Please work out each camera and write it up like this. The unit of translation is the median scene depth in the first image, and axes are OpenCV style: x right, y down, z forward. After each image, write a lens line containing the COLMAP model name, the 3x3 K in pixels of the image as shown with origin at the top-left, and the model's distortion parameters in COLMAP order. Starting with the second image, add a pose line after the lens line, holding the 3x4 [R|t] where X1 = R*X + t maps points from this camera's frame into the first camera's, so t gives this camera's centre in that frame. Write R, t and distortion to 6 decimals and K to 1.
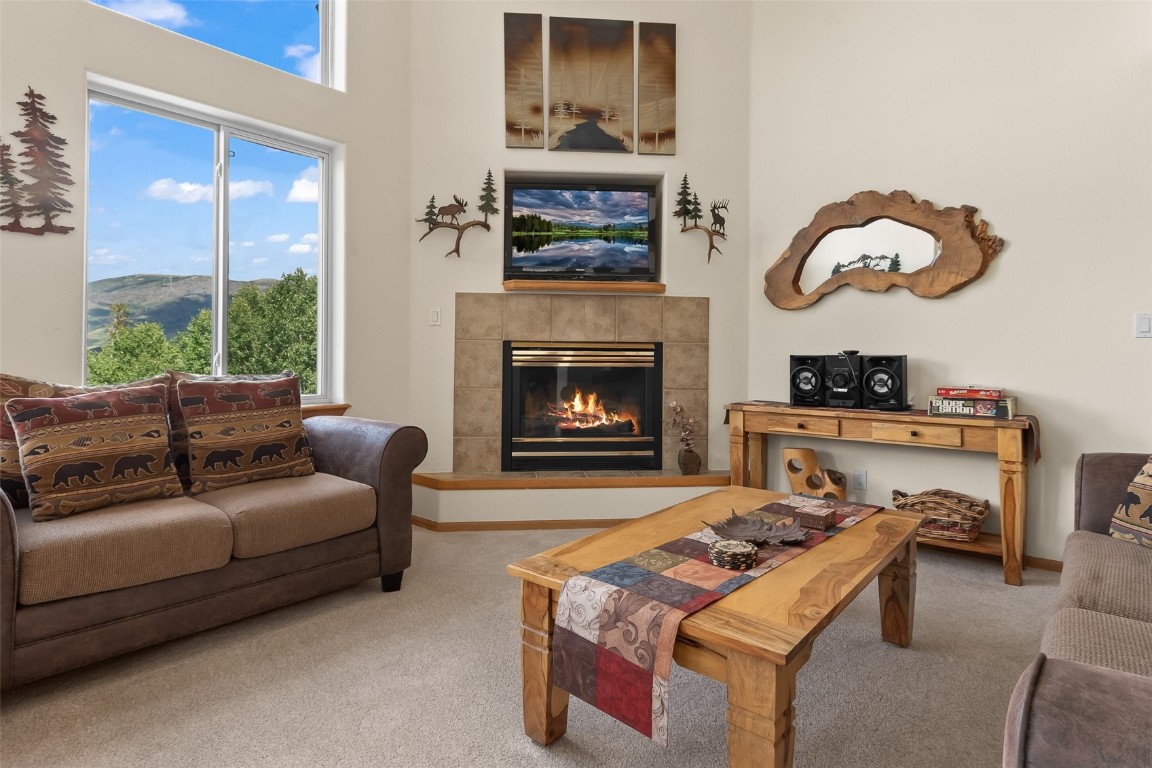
lens RADIAL K [[610.7, 0, 578.9], [0, 610.7, 347.2], [0, 0, 1]] dist [0.016383, -0.014301]
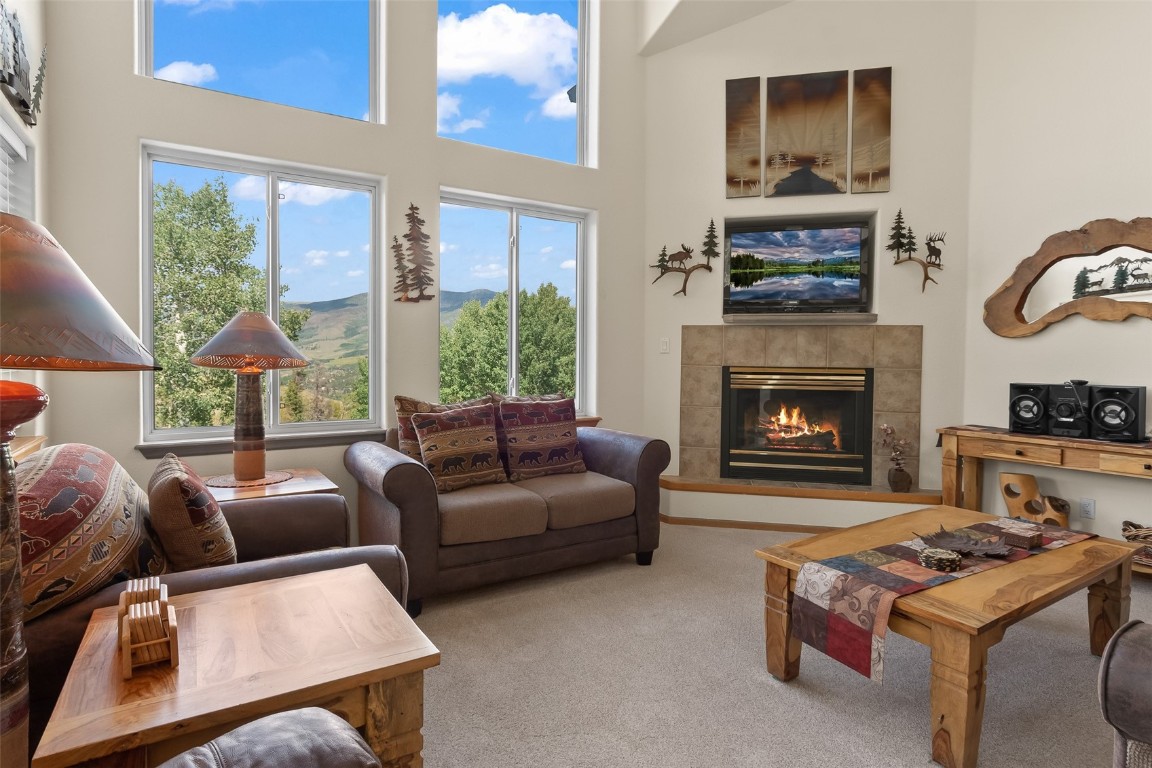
lens RADIAL K [[604.8, 0, 579.1], [0, 604.8, 368.5], [0, 0, 1]] dist [0.010690, -0.012809]
pose [[0.953676, 0.008807, -0.300706, -0.041333], [0.000909, 0.999482, 0.032157, -0.047073], [0.300834, -0.030941, 0.953175, -0.196405]]
